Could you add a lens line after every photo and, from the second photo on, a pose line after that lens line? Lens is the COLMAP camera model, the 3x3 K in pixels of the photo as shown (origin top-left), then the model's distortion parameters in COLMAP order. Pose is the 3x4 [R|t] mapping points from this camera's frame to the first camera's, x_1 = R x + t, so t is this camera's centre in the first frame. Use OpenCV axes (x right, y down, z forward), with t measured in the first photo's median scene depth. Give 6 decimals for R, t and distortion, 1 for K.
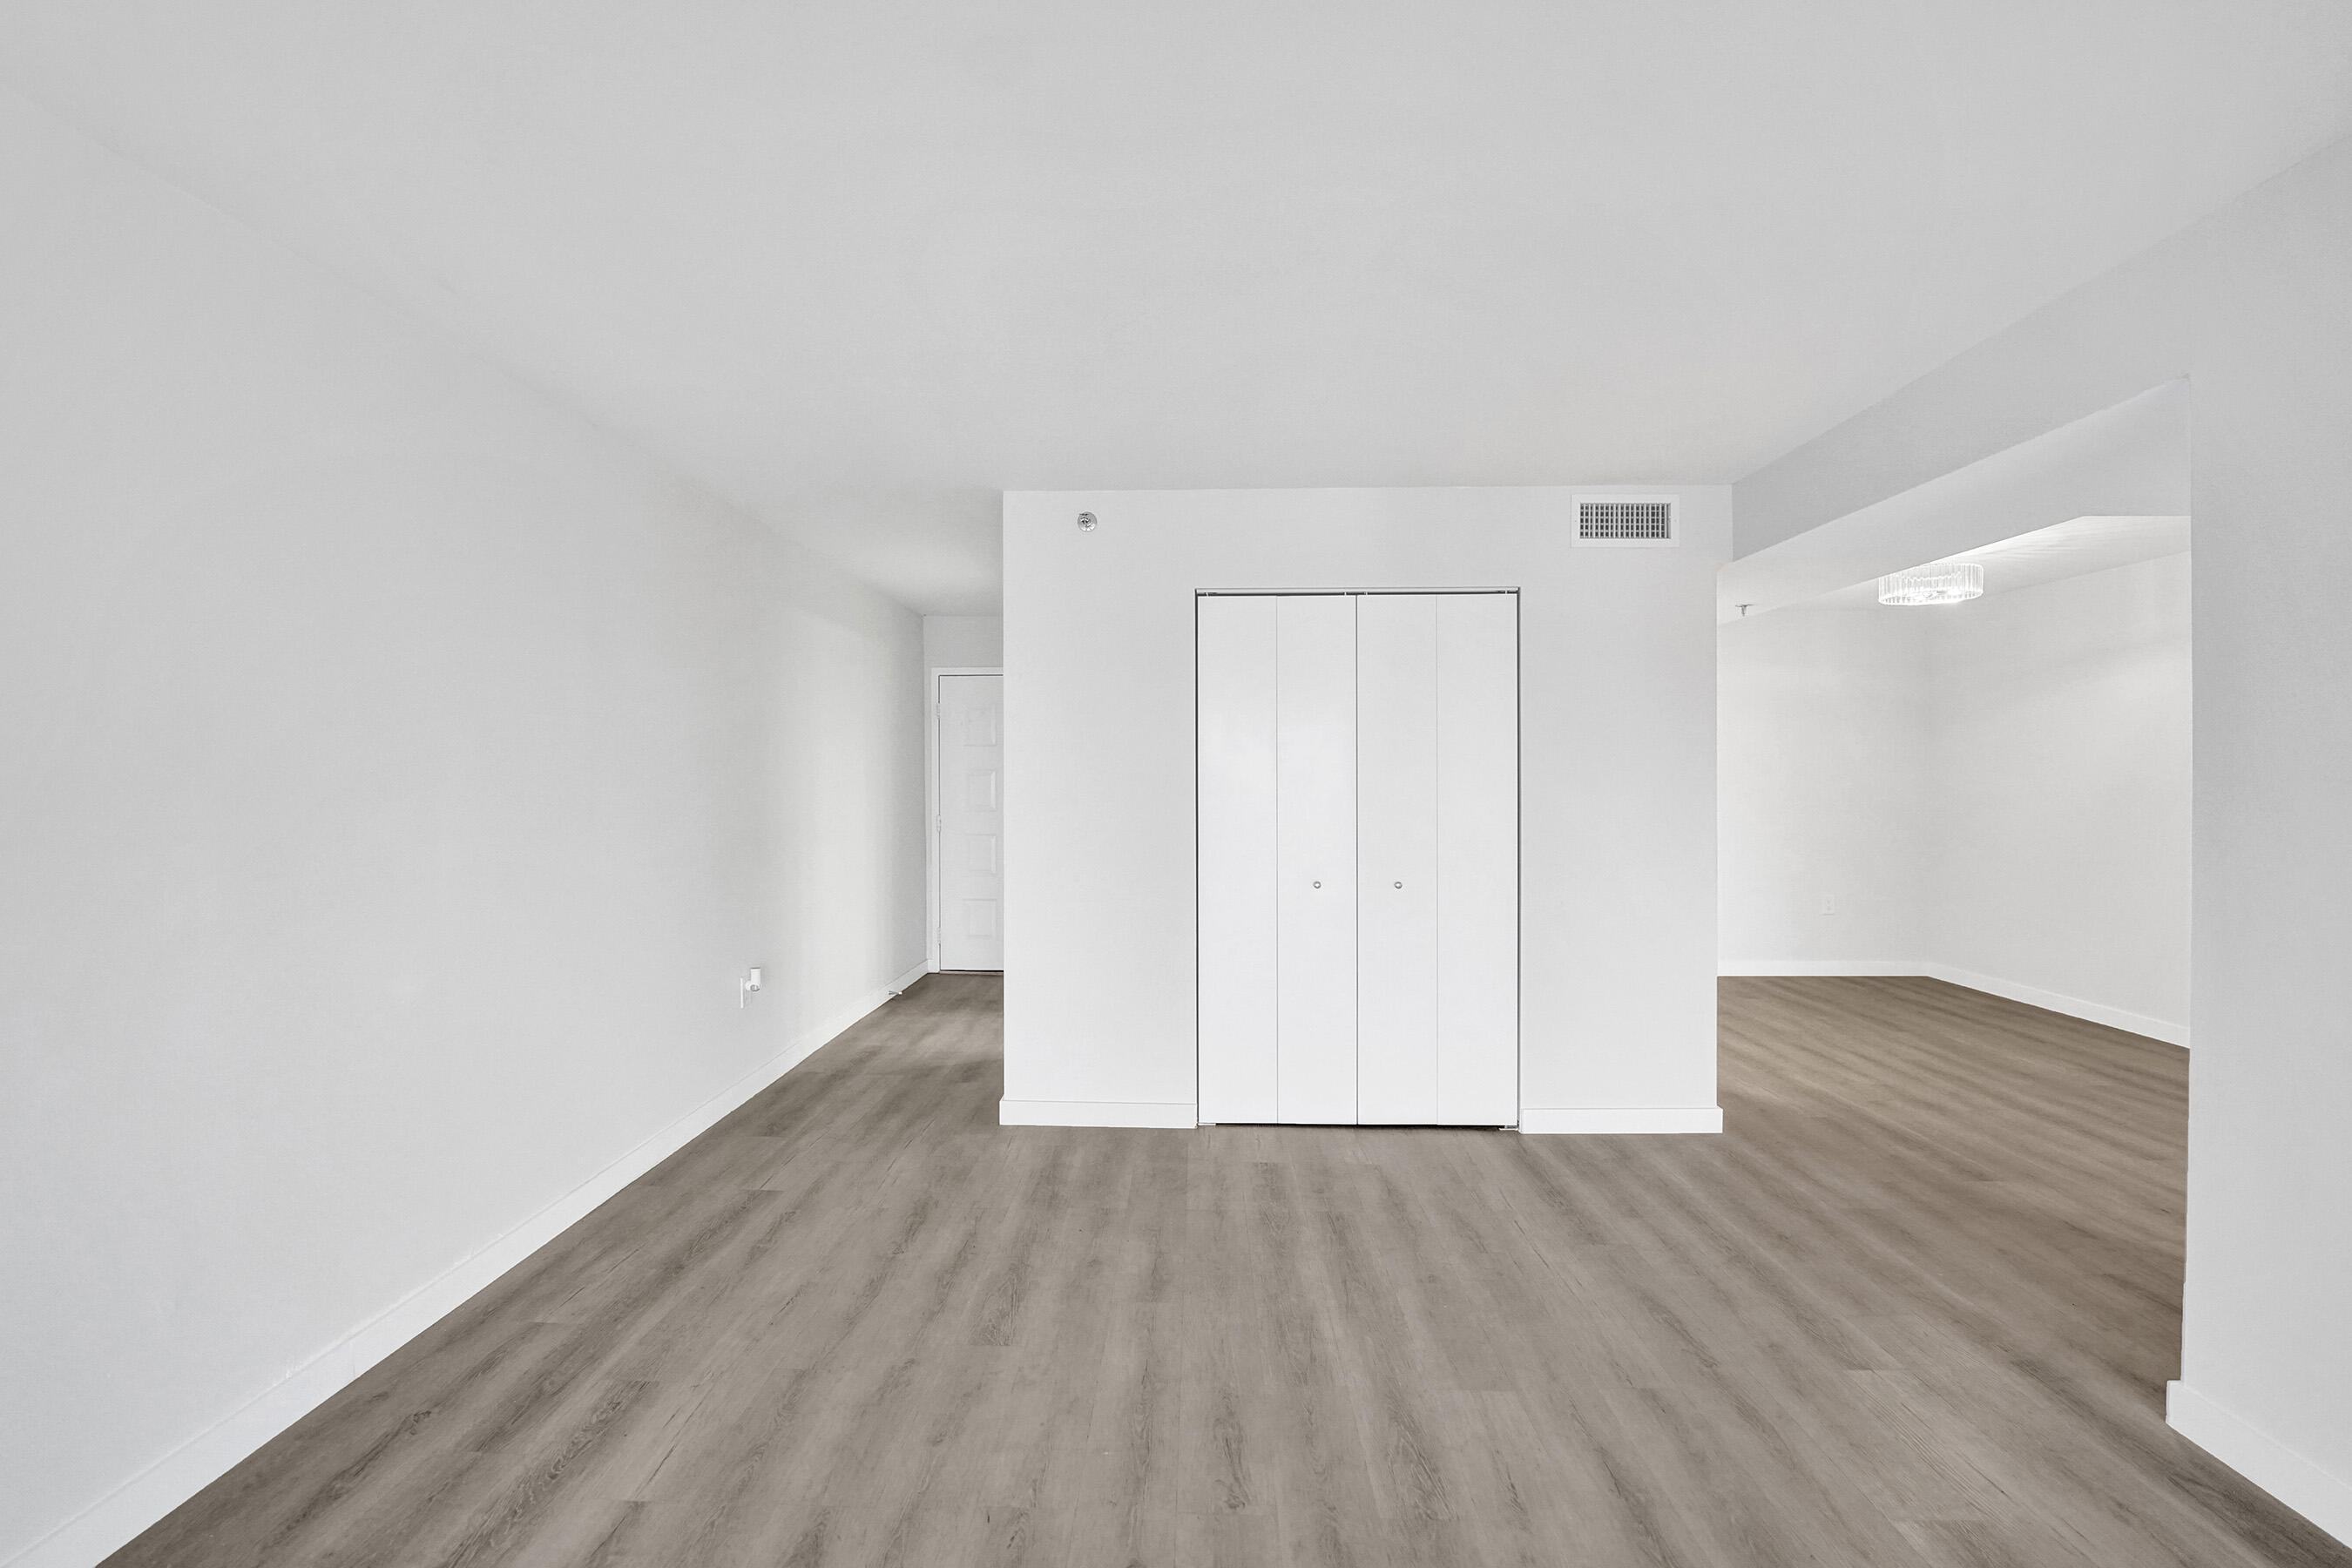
lens RADIAL K [[975.4, 0, 1172.9], [0, 975.4, 789.0], [0, 0, 1]] dist [-0.017481, 0.000245]
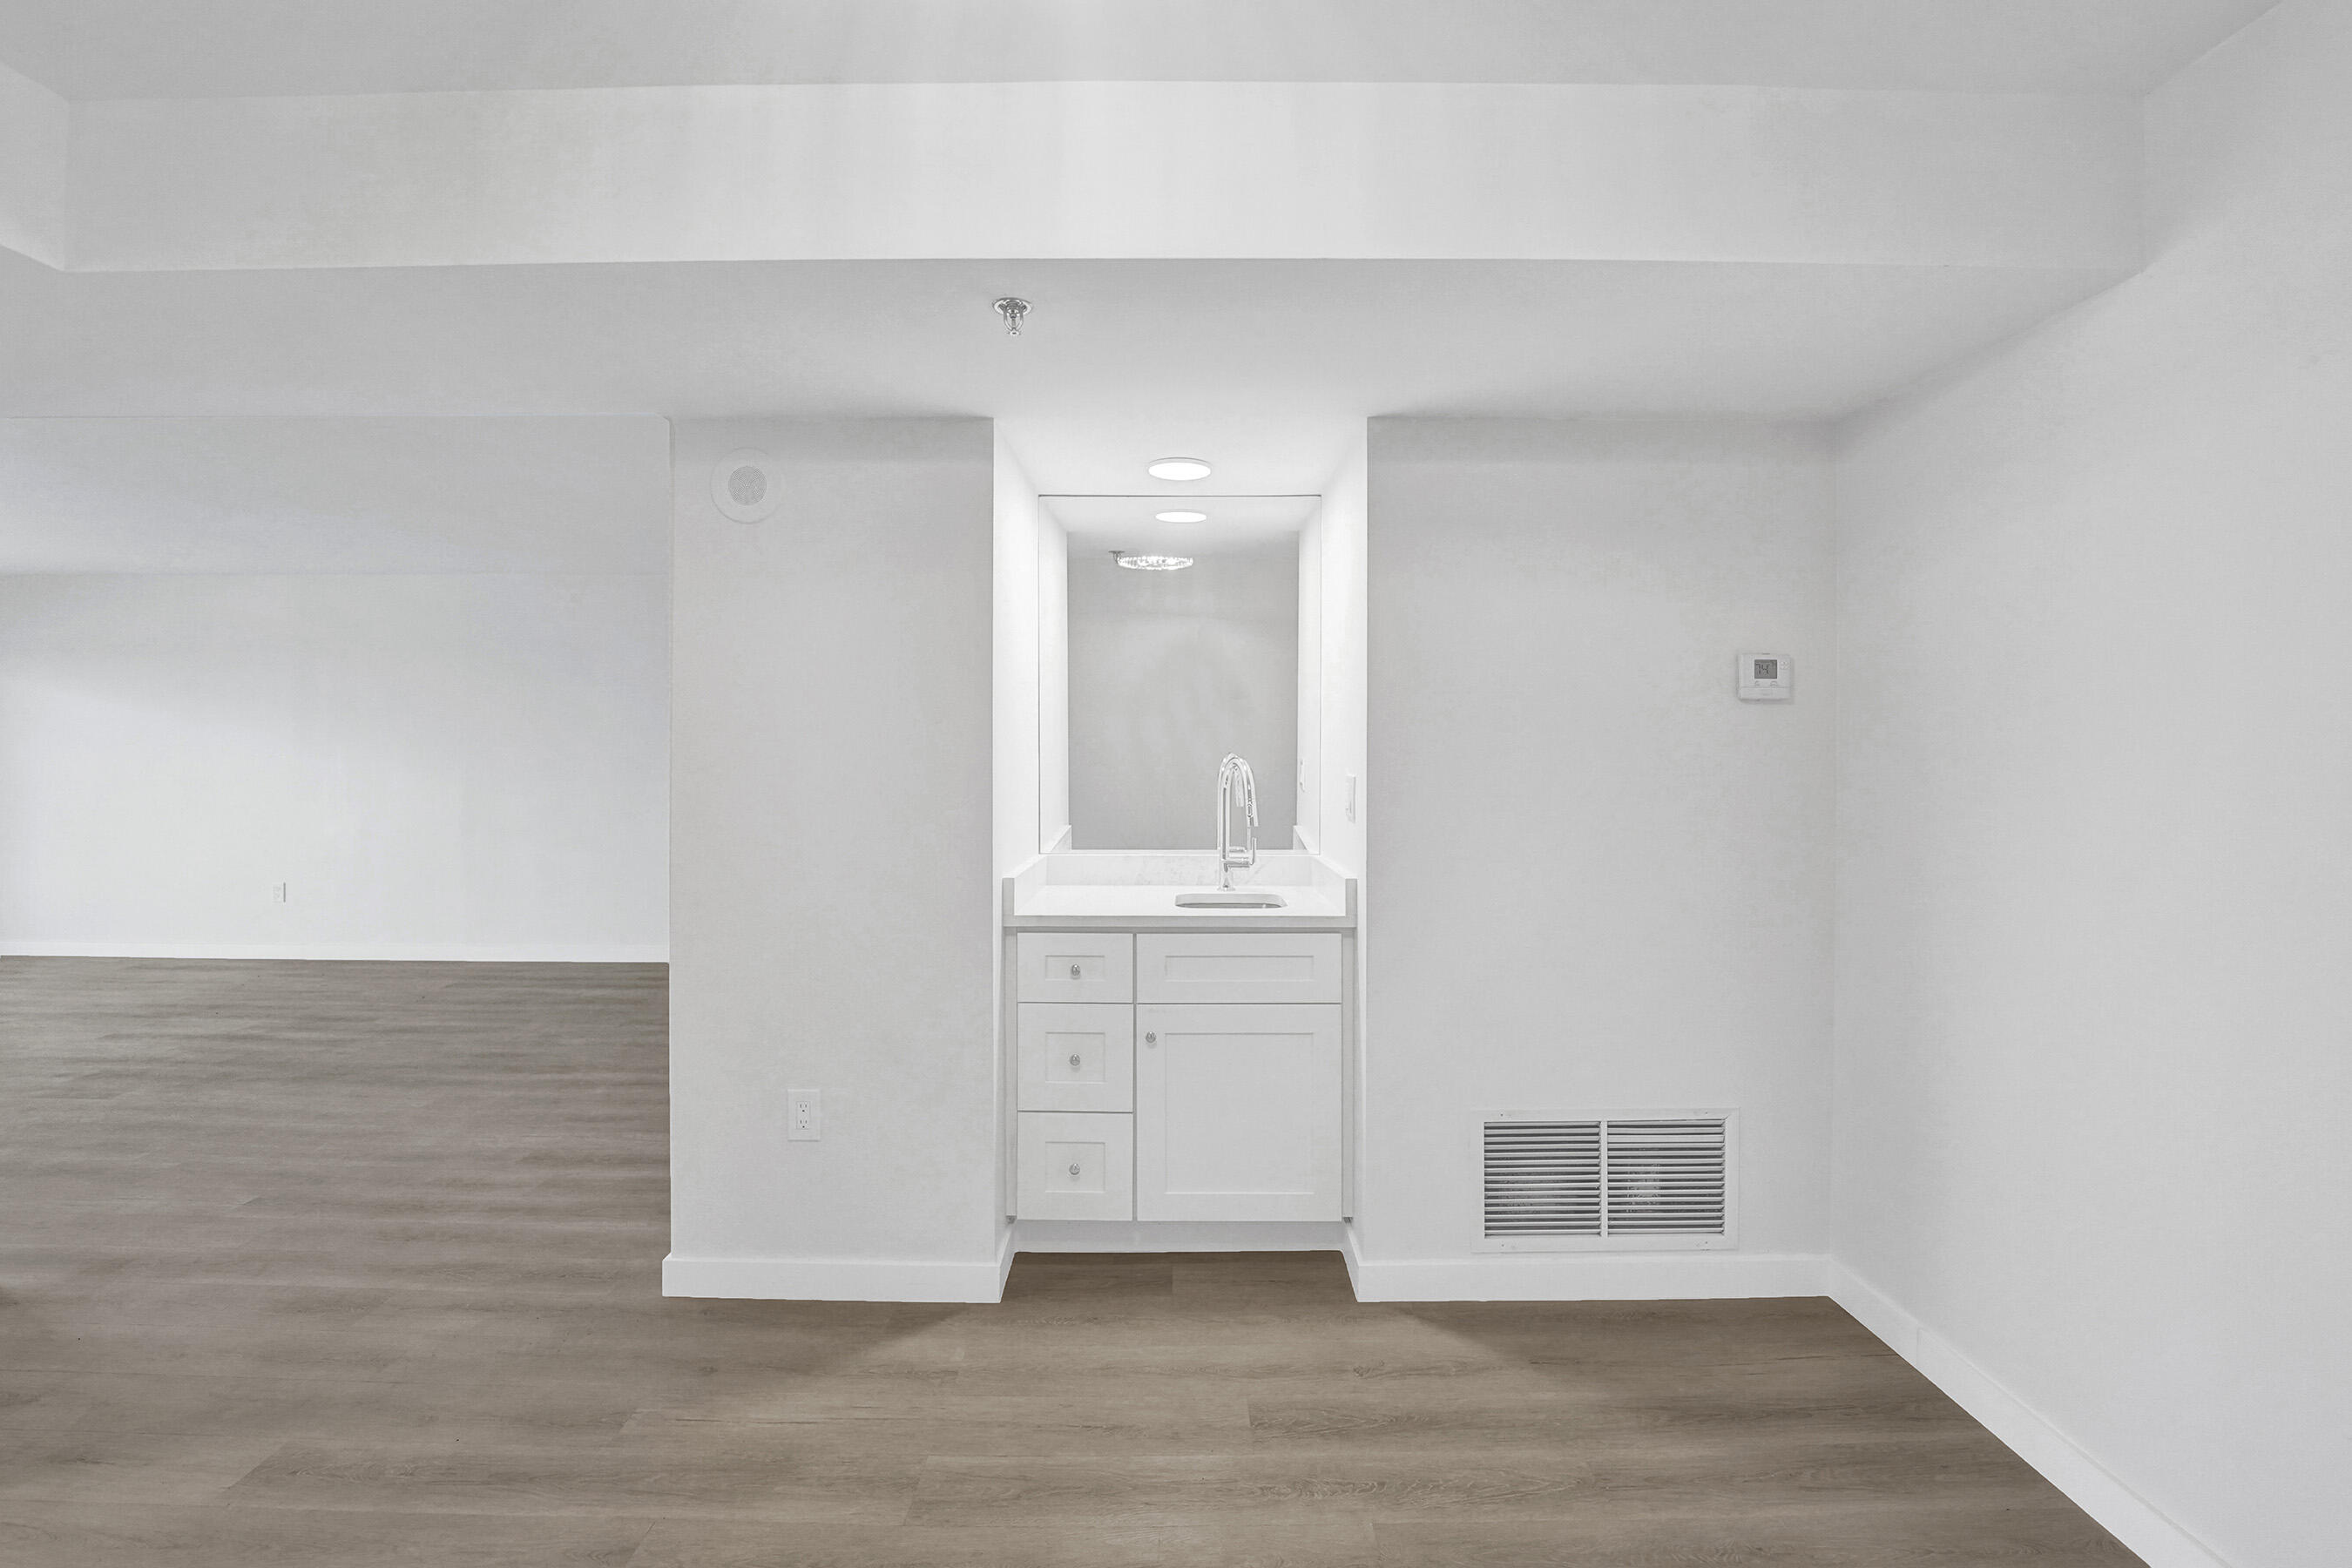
lens RADIAL K [[1015.2, 0, 1180.0], [0, 1015.2, 759.9], [0, 0, 1]] dist [-0.026255, 0.000447]
pose [[0.026885, 0.010347, -0.999585, 1.278367], [-0.015451, 0.999831, 0.009934, -0.019380], [0.999519, 0.015177, 0.027040, 1.357461]]
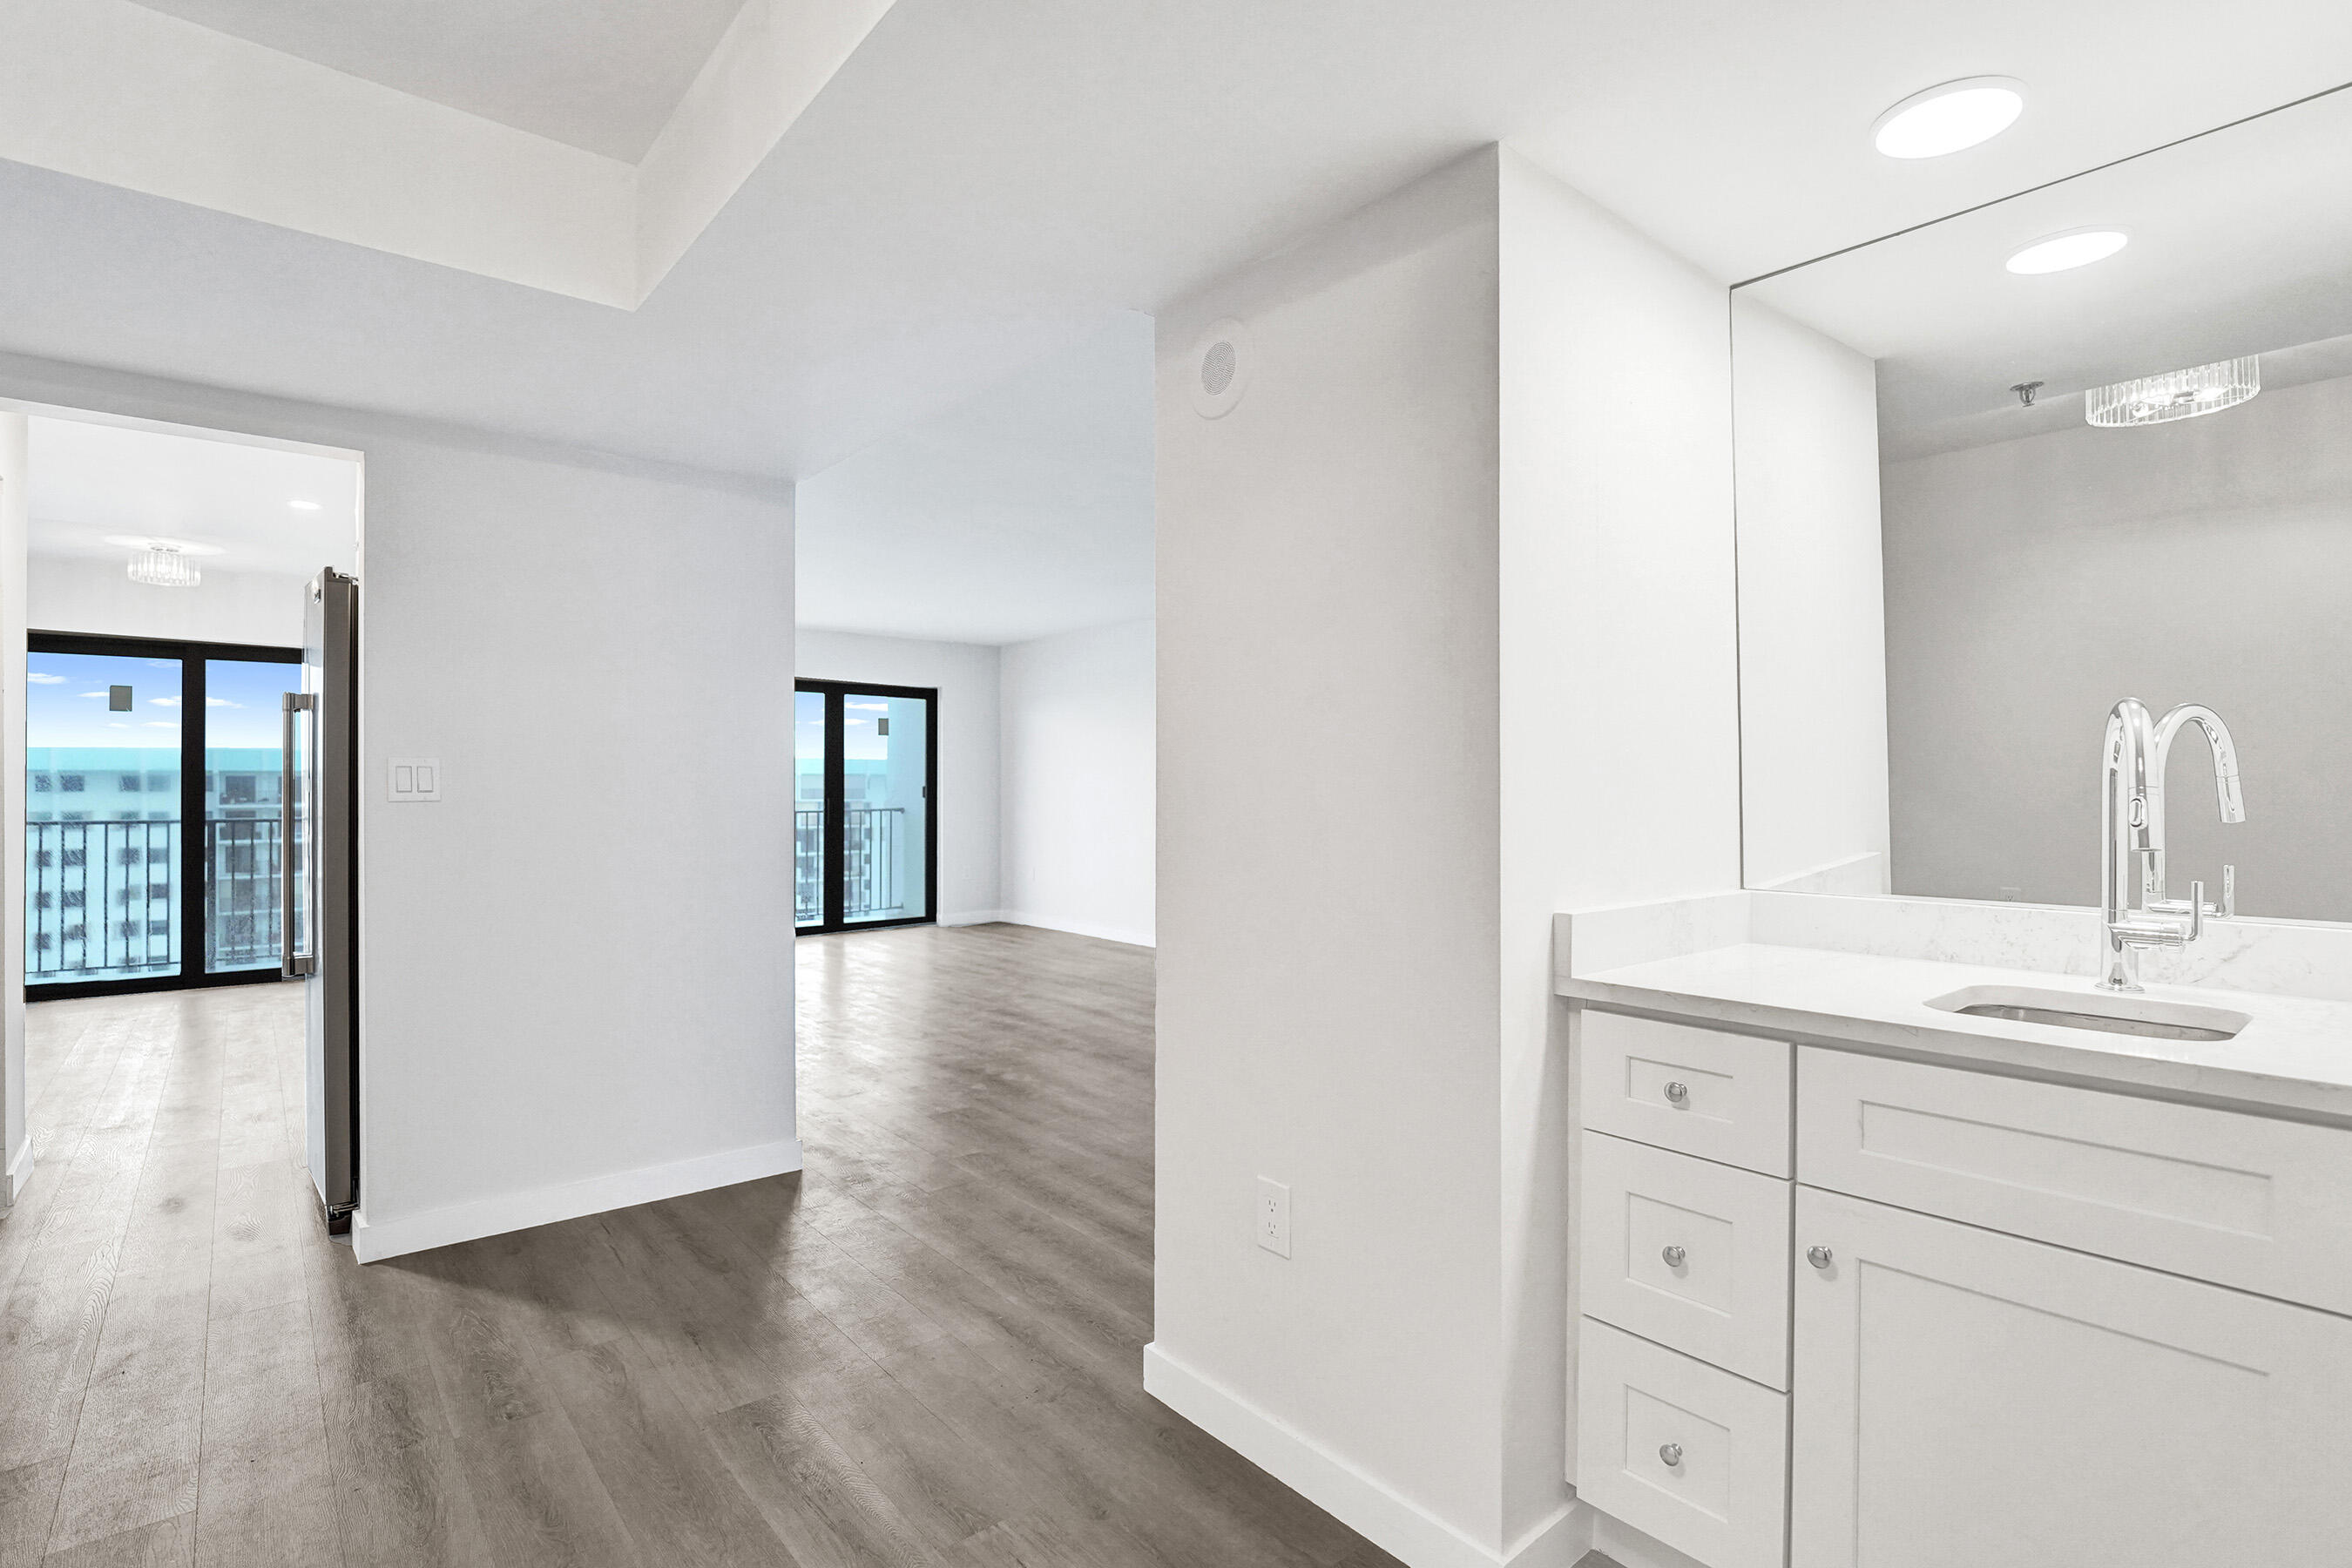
lens RADIAL K [[1116.7, 0, 1176.0], [0, 1116.7, 784.0], [0, 0, 1]] dist [-0.022153, -0.000107]
pose [[-0.745770, 0.001179, -0.666203, 0.983705], [-0.006773, 0.999933, 0.009351, 0.016538], [0.666169, 0.011486, -0.745712, 1.498532]]
